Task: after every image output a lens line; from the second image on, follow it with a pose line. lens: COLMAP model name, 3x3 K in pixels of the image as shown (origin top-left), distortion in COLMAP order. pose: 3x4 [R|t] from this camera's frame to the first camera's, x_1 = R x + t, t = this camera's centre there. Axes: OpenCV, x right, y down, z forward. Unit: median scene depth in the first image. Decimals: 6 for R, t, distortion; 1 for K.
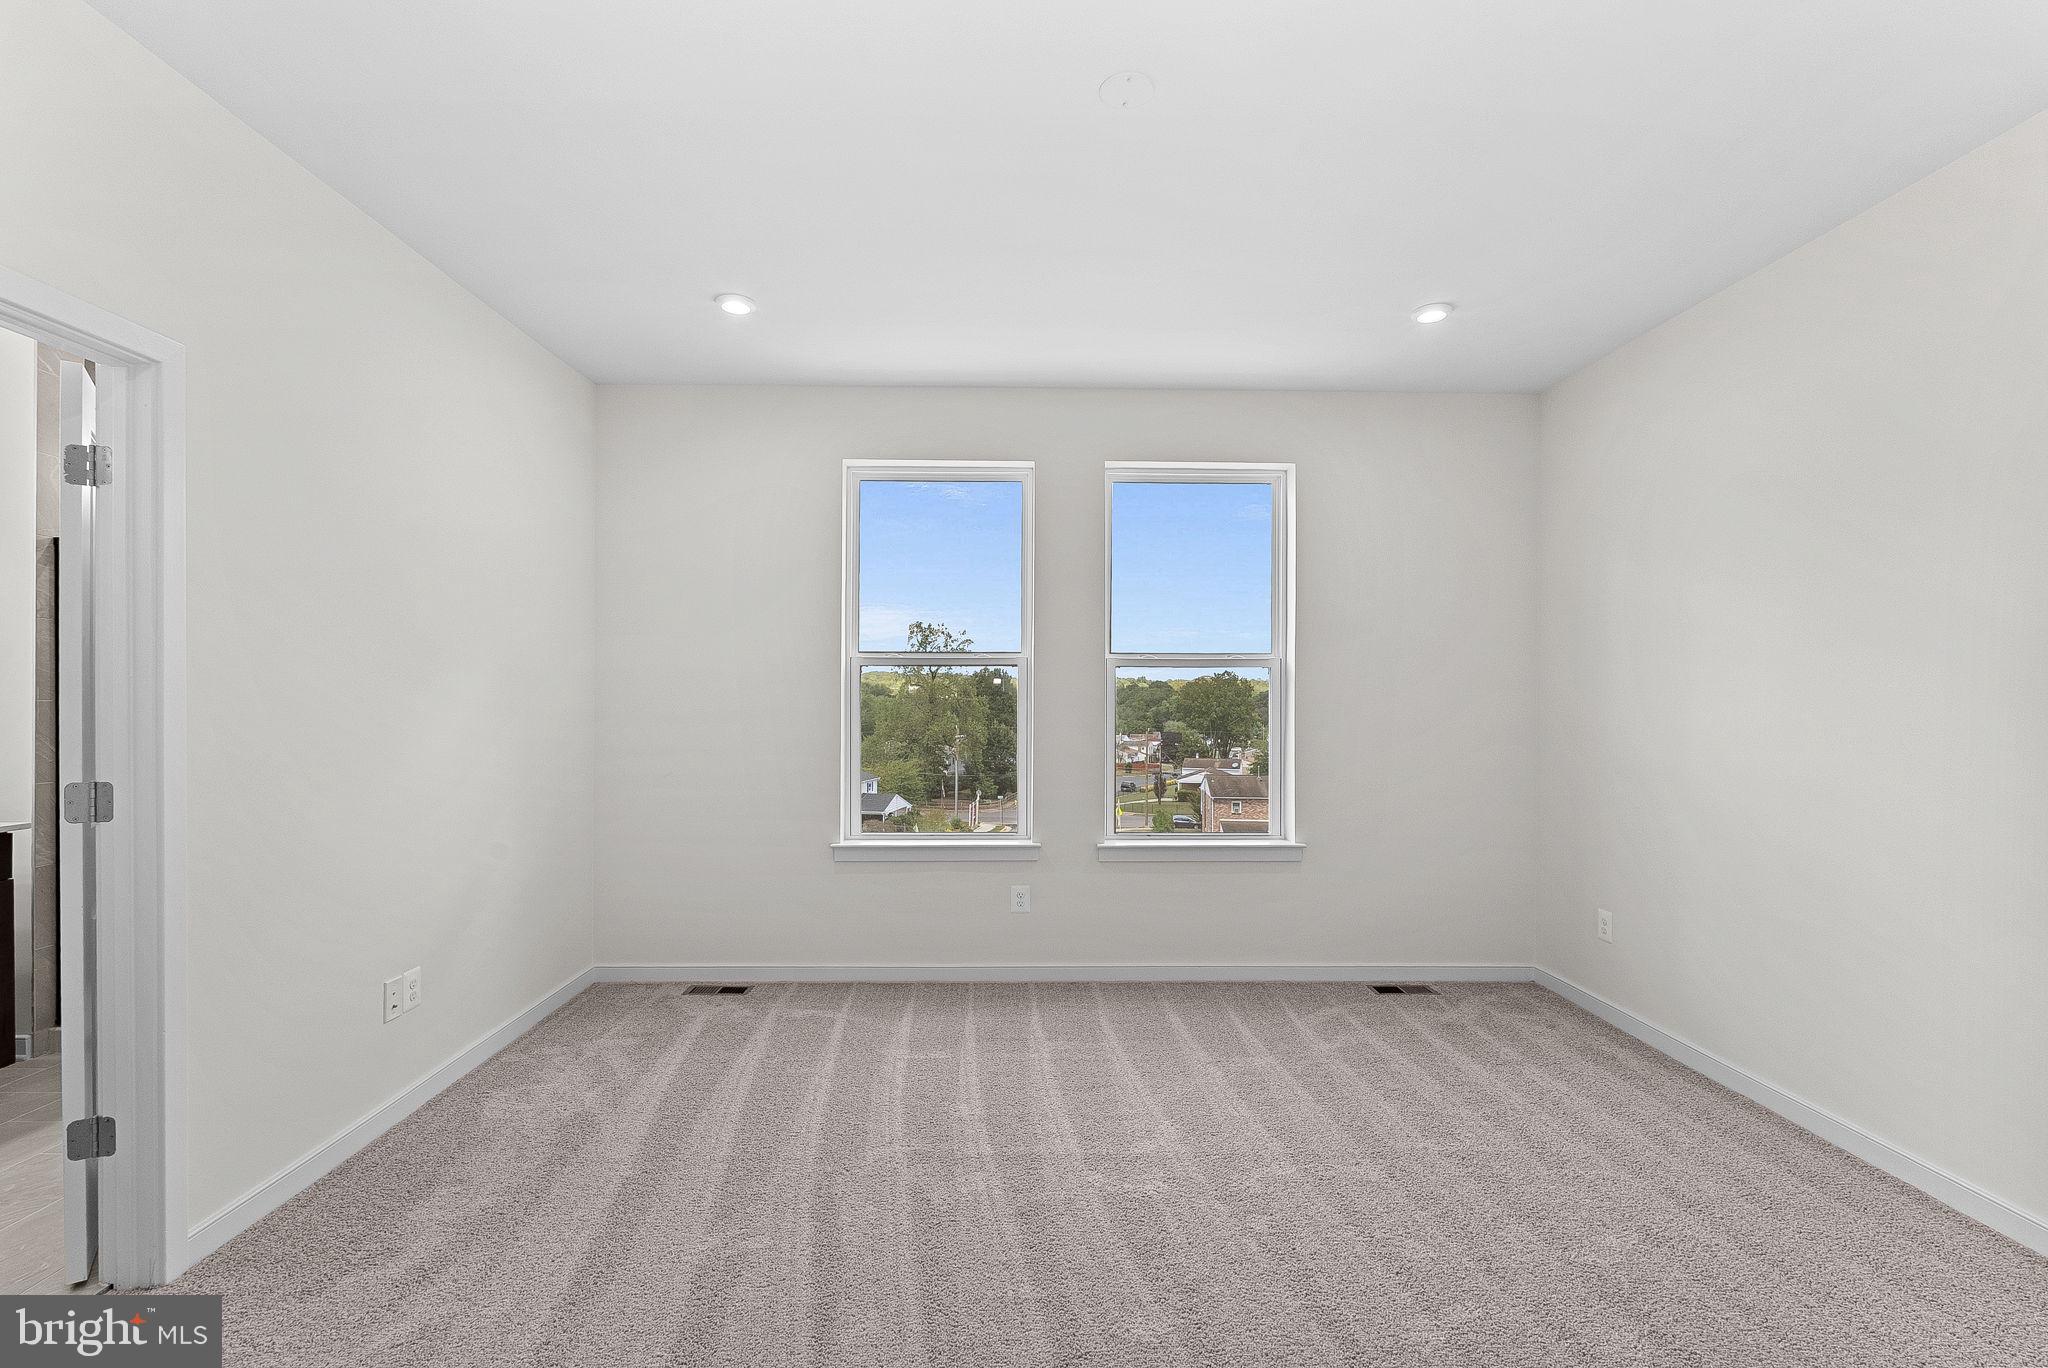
lens RADIAL K [[915.1, 0, 1026.1], [0, 915.1, 685.2], [0, 0, 1]] dist [-0.003636, -0.000264]
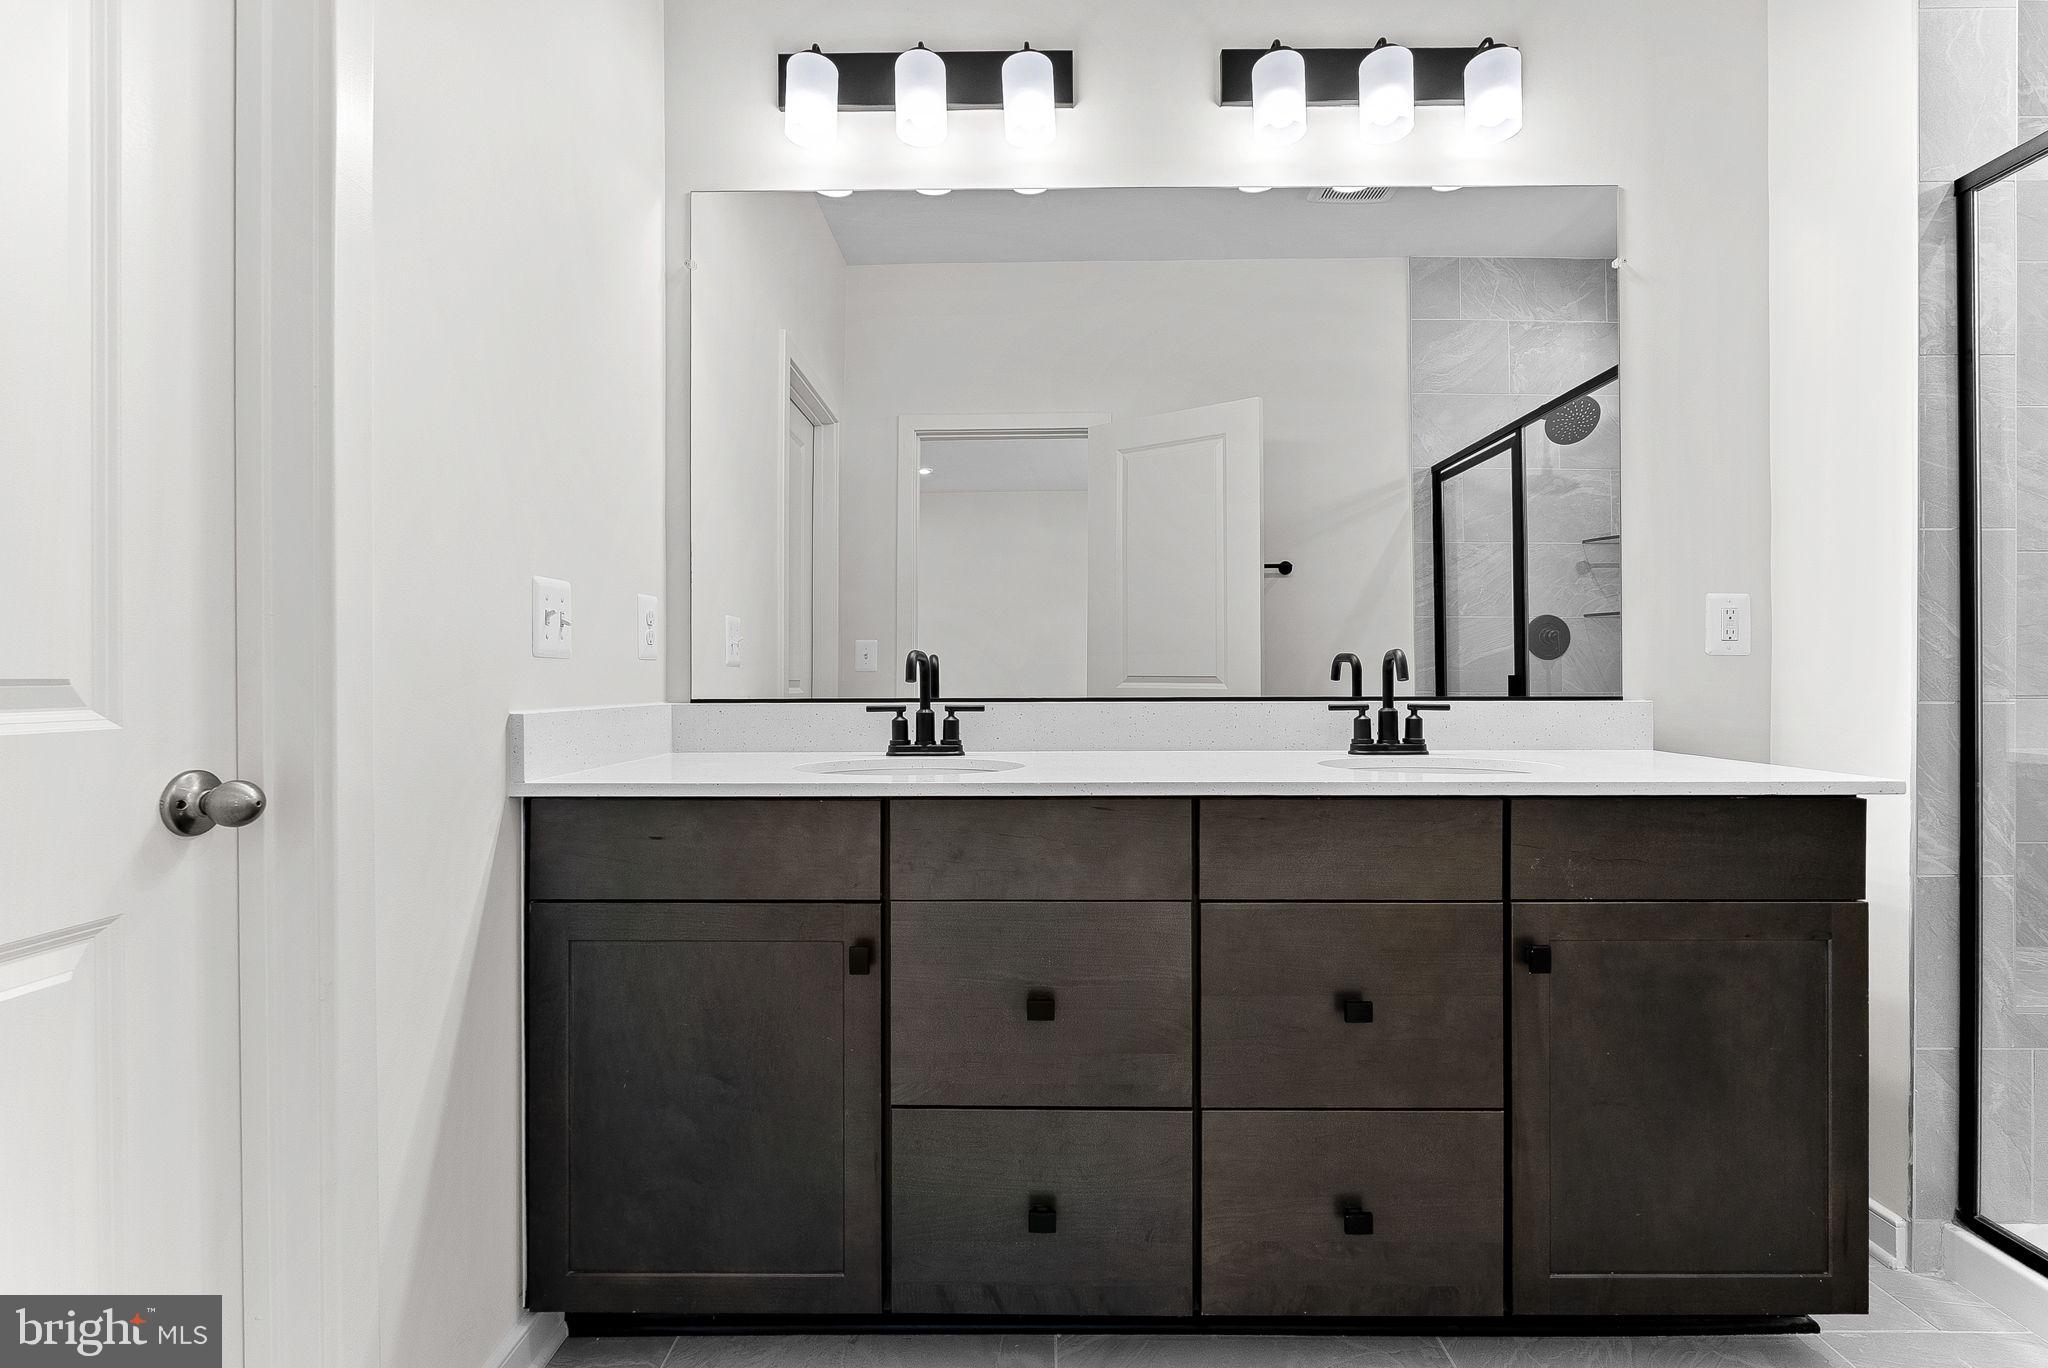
lens RADIAL K [[915.1, 0, 1026.1], [0, 915.1, 685.2], [0, 0, 1]] dist [-0.003636, -0.000264]
pose [[-0.028593, 0.014294, -0.999489, -0.590768], [0.012408, 0.999826, 0.013944, 0.085856], [0.999514, -0.012003, -0.028766, 0.541140]]
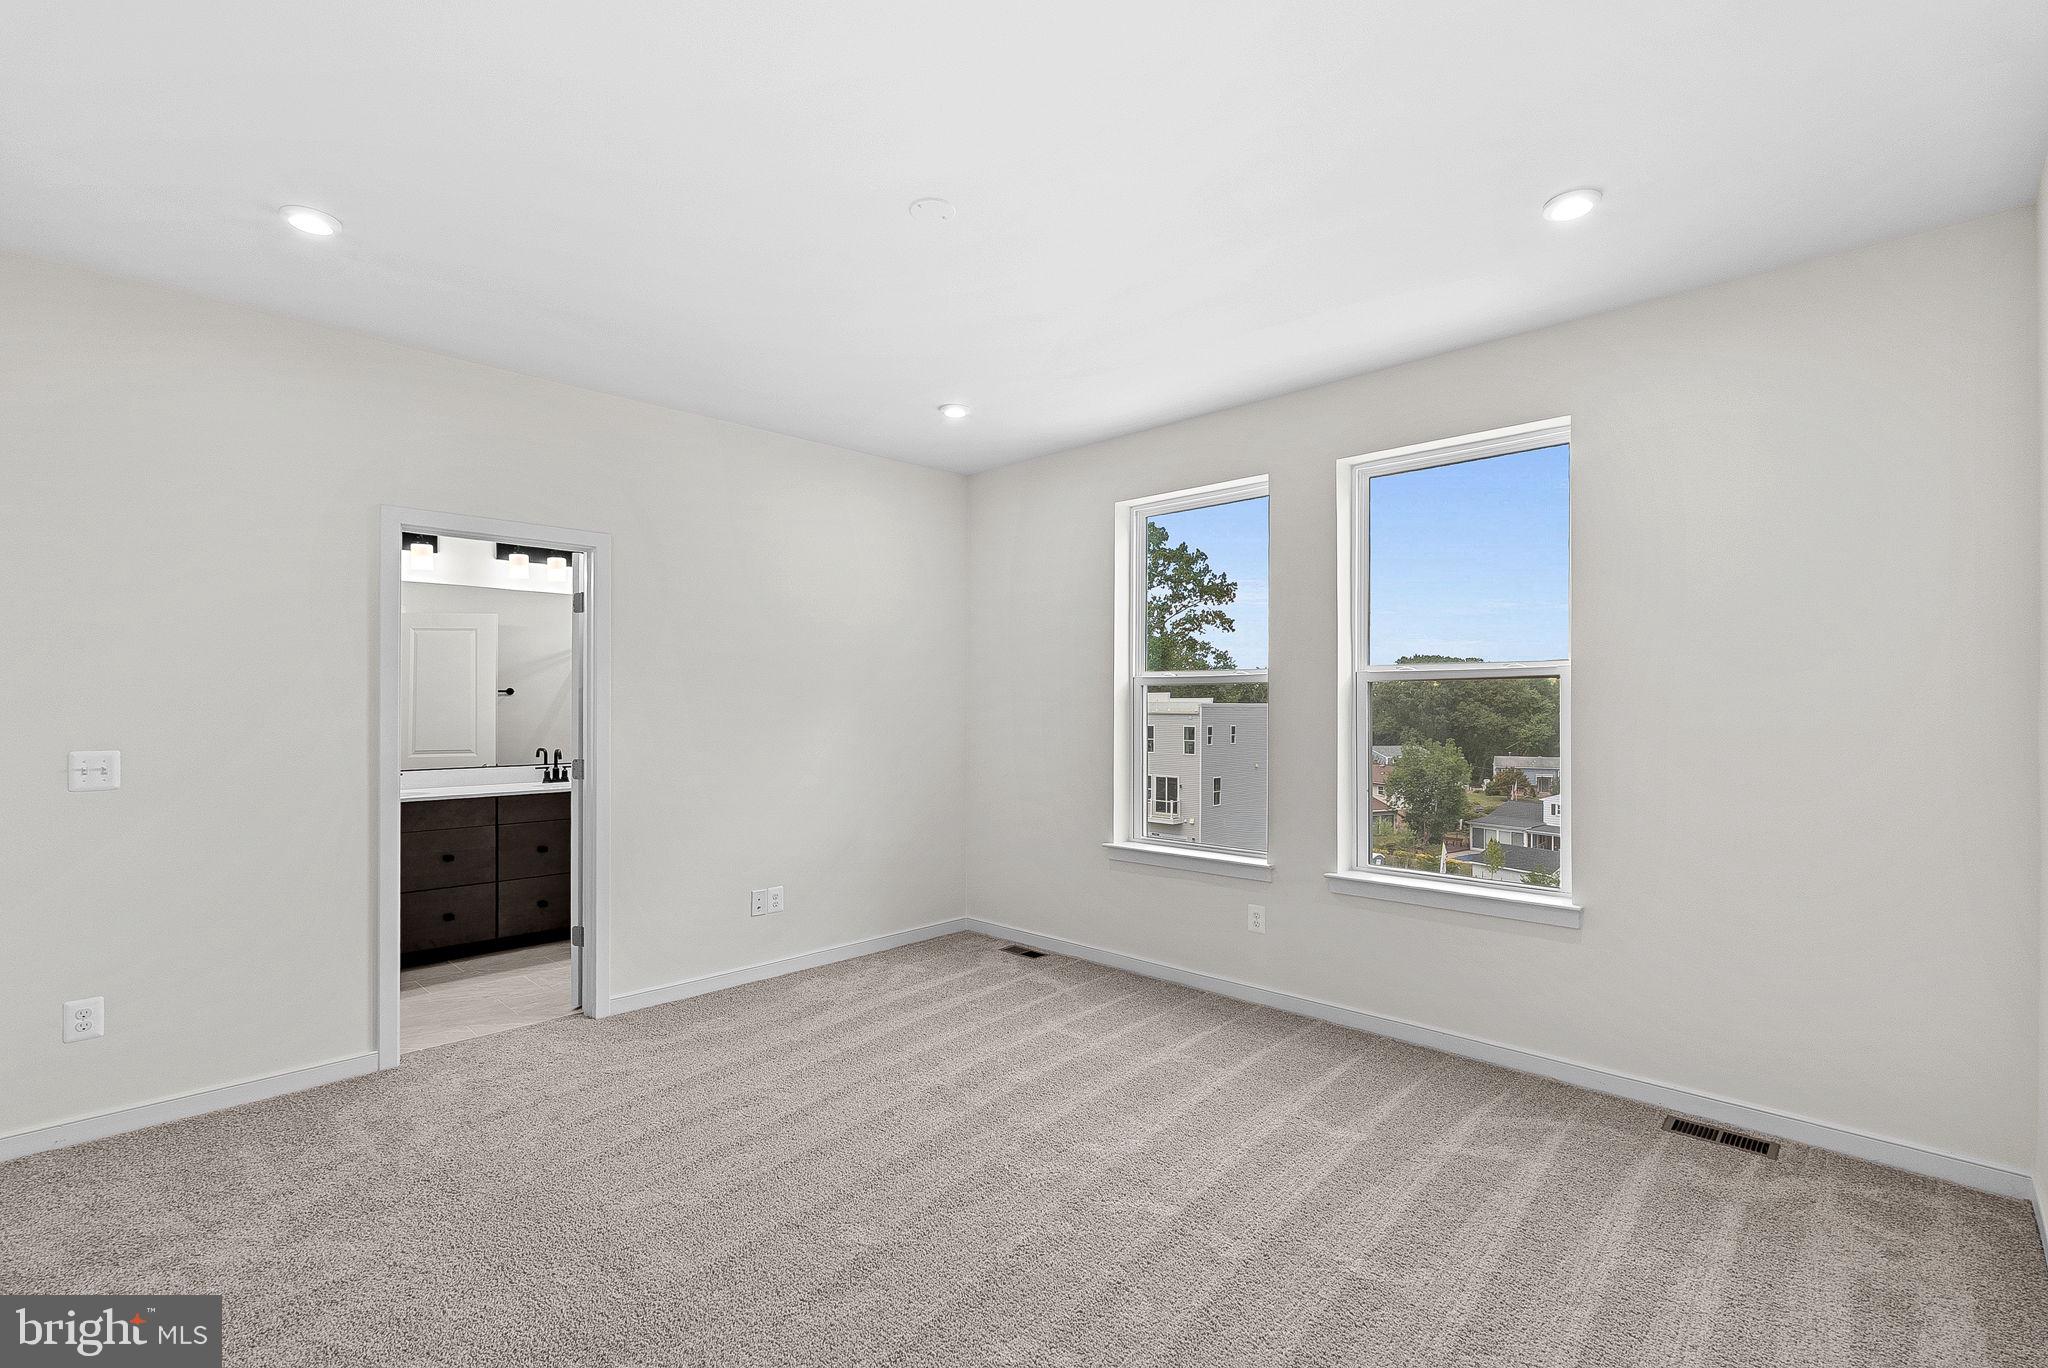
lens RADIAL K [[915.1, 0, 1026.1], [0, 915.1, 685.2], [0, 0, 1]] dist [-0.003636, -0.000264]
pose [[0.709305, -0.015775, -0.704725, 0.653707], [0.011139, 0.999876, -0.011170, -0.012762], [0.704814, 0.000073, 0.709392, 0.159549]]
